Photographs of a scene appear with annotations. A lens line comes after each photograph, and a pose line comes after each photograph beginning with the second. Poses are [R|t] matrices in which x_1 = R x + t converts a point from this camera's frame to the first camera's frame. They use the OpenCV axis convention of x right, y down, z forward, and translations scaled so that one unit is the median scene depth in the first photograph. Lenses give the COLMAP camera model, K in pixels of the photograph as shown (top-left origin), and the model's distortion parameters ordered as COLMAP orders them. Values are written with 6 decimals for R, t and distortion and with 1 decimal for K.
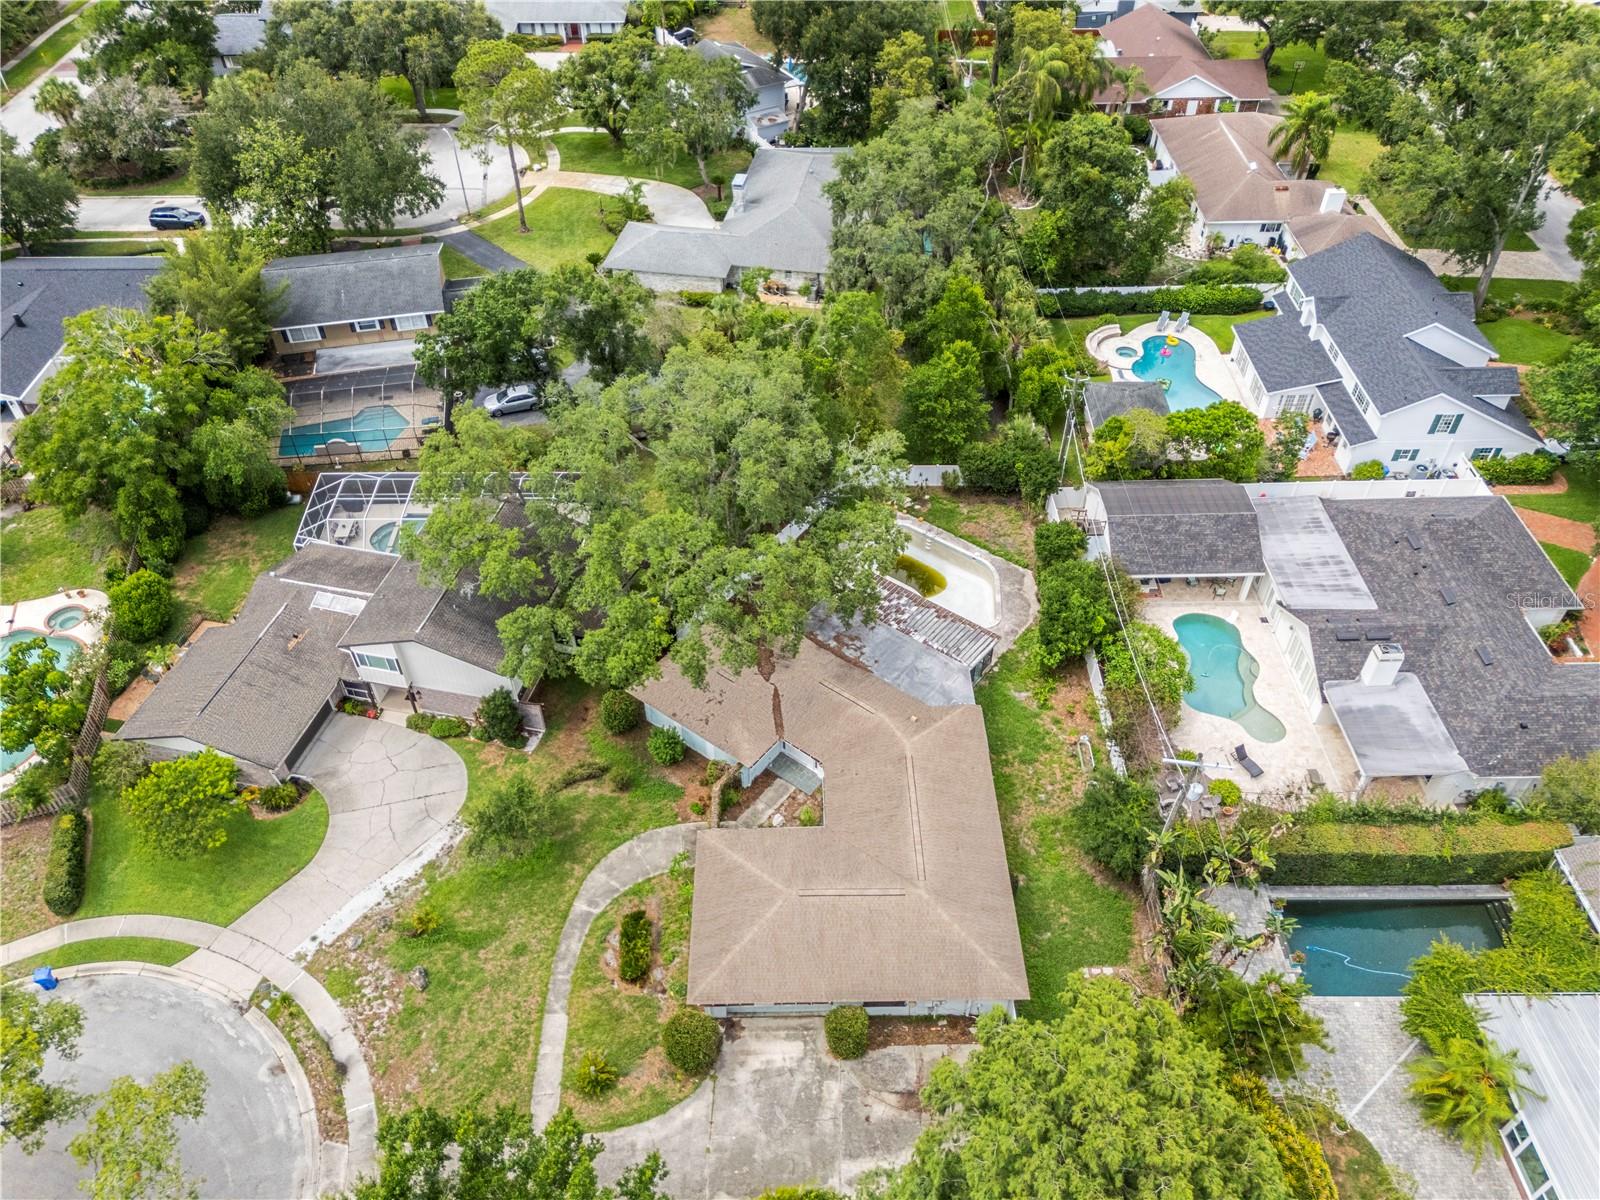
lens RADIAL K [[1172.6, 0, 800.0], [0, 1172.6, 600.0], [0, 0, 1]] dist [0.071761, -0.062452]
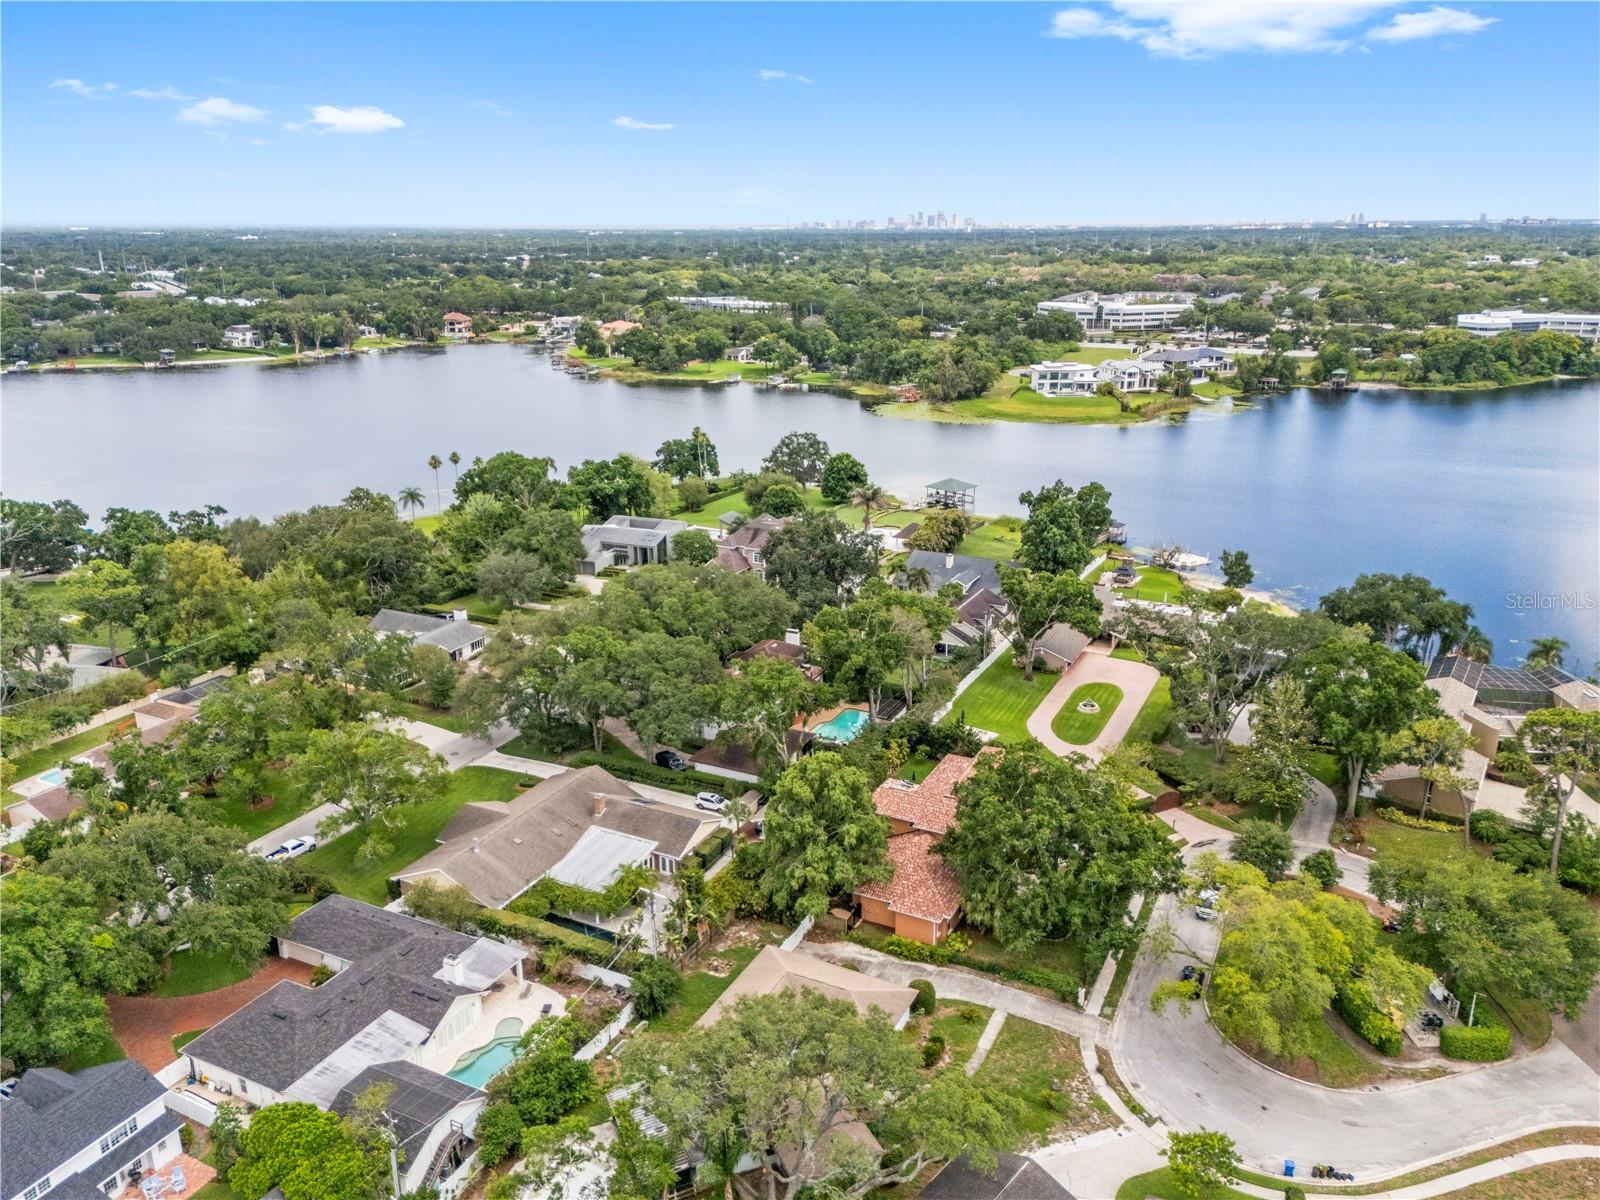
lens RADIAL K [[1155.8, 0, 800.0], [0, 1155.8, 600.0], [0, 0, 1]] dist [0.109923, -0.172069]
pose [[-0.883267, -0.130360, 0.450383, -0.637017], [0.332407, 0.503347, 0.797589, -1.439080], [-0.330673, 0.854194, -0.401258, 1.148306]]
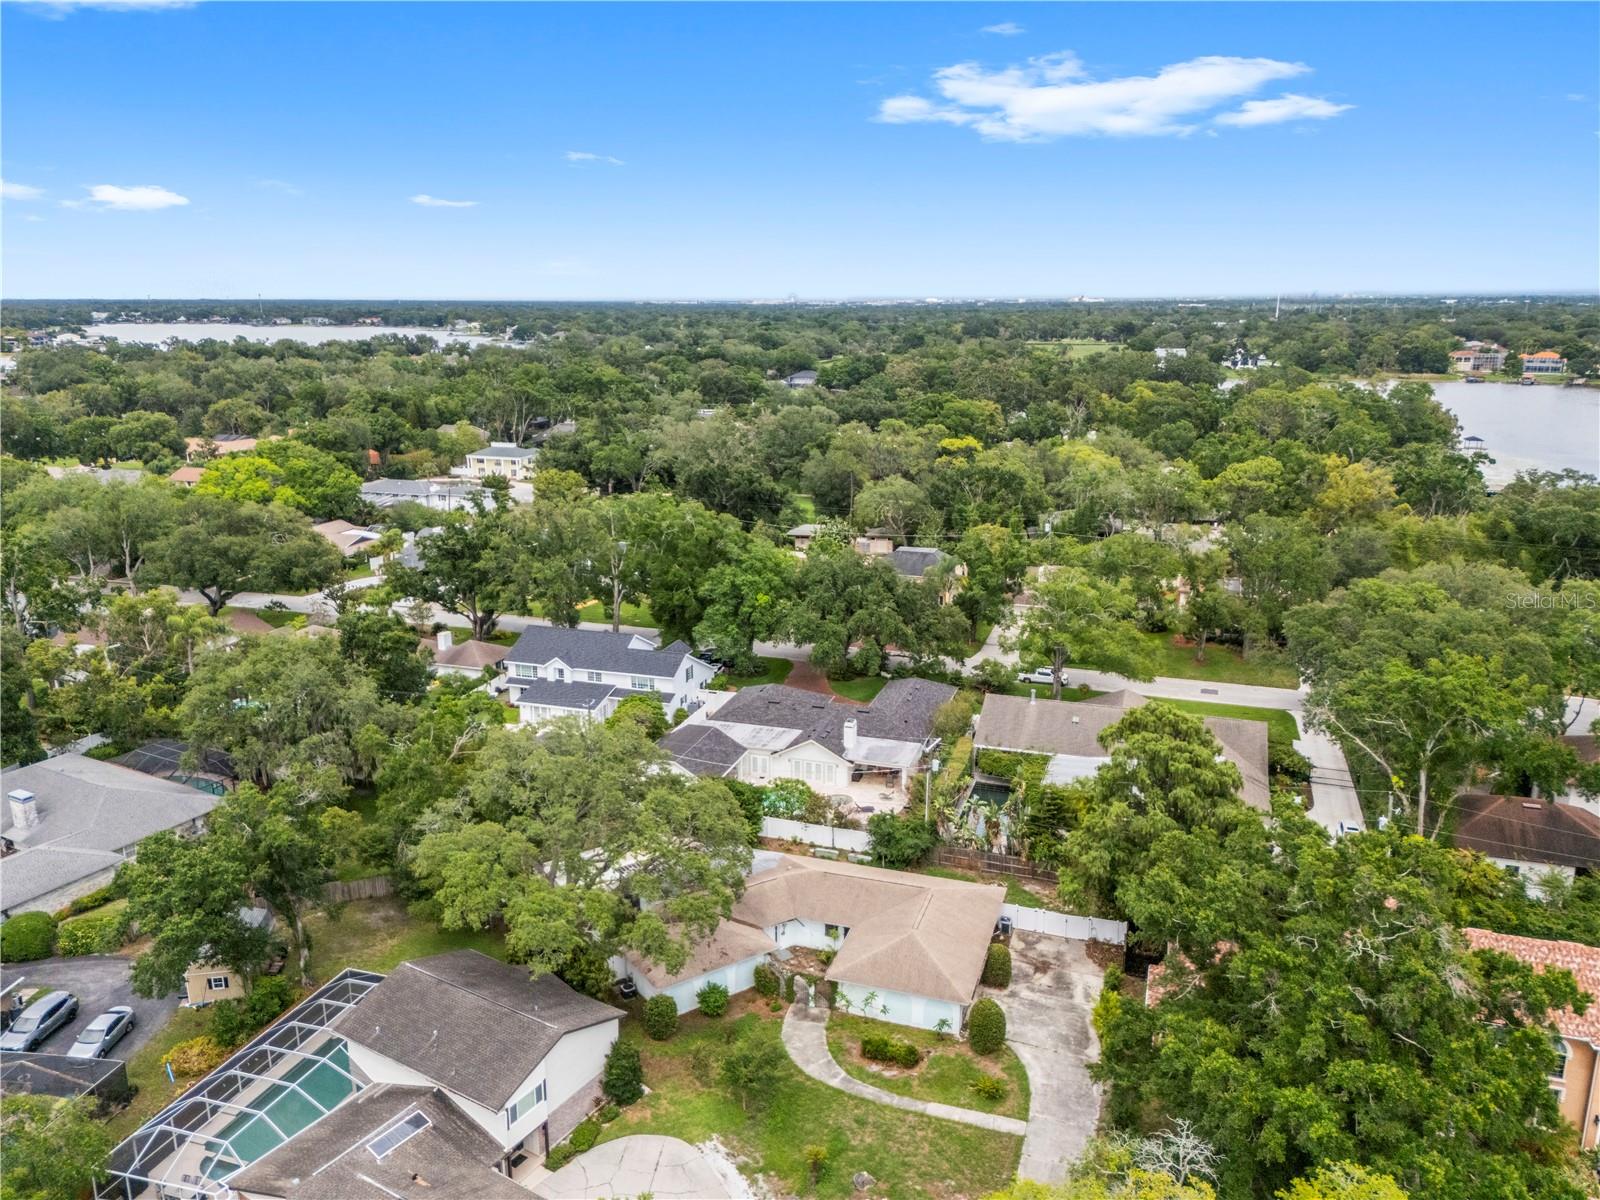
lens RADIAL K [[1172.6, 0, 800.0], [0, 1172.6, 600.0], [0, 0, 1]] dist [0.071761, -0.062452]
pose [[0.329502, -0.228988, 0.915965, -1.164509], [0.651969, 0.756890, -0.045315, -0.070905], [-0.682909, 0.612112, 0.398690, 0.265070]]
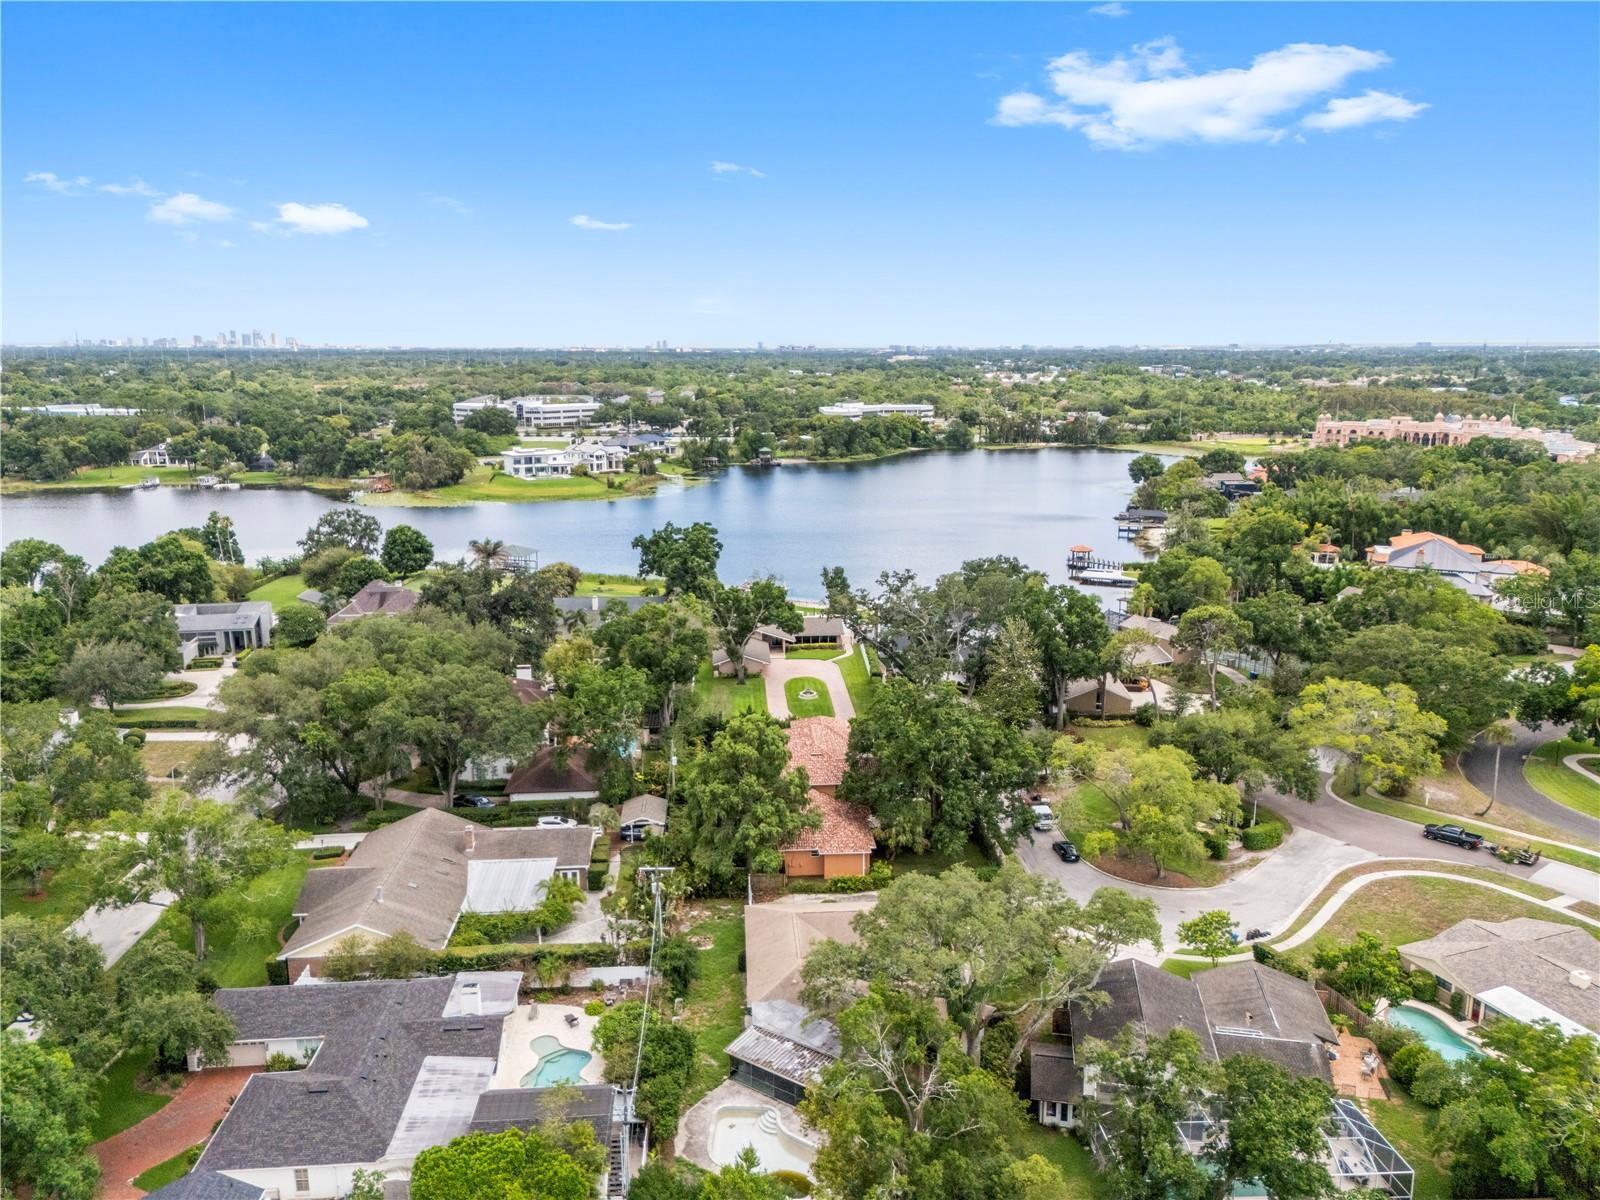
lens RADIAL K [[1156.5, 0, 800.0], [0, 1156.5, 600.0], [0, 0, 1]] dist [0.067018, -0.087811]
pose [[-0.998669, 0.017359, -0.048571, 0.166513], [-0.030475, 0.561159, 0.827147, -1.526167], [0.041614, 0.827526, -0.559883, 1.533049]]
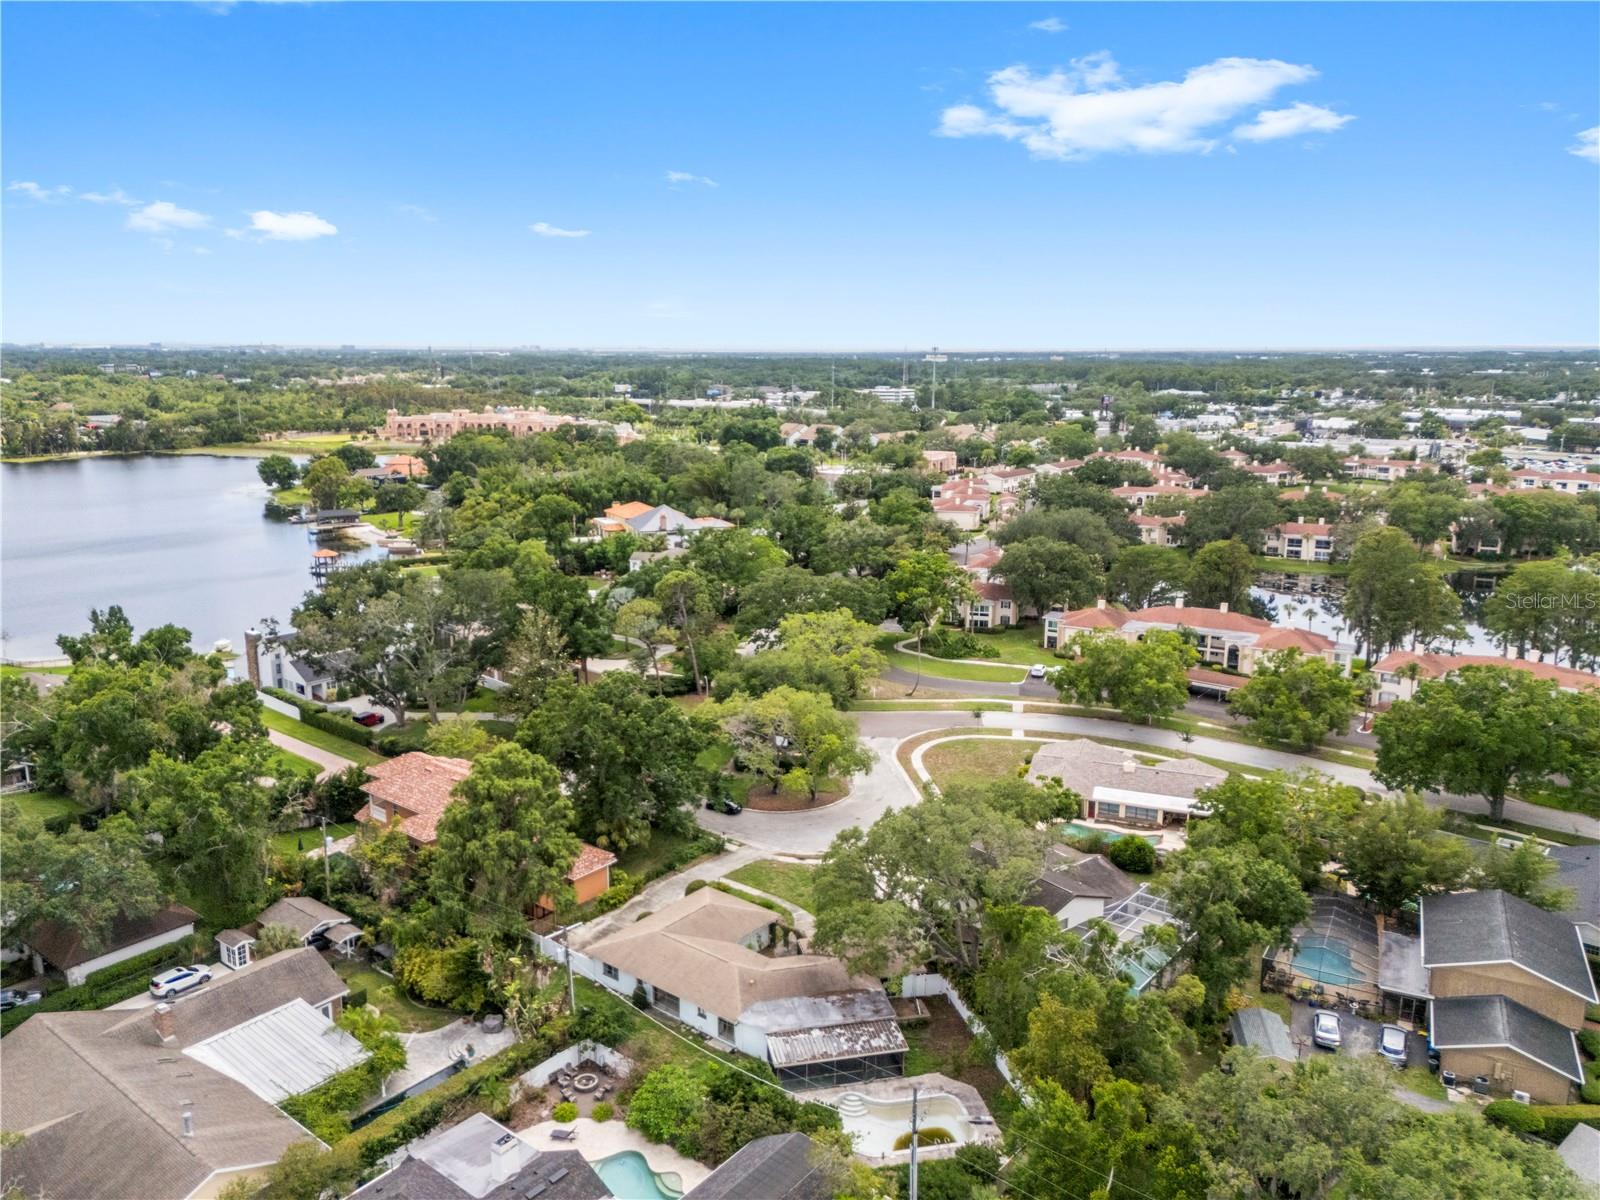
lens RADIAL K [[1155.8, 0, 800.0], [0, 1155.8, 600.0], [0, 0, 1]] dist [0.109923, -0.172069]
pose [[-0.632512, 0.164984, -0.756776, 1.147043], [-0.535045, 0.613402, 0.580917, -1.130433], [0.560050, 0.772346, -0.299710, 1.174949]]
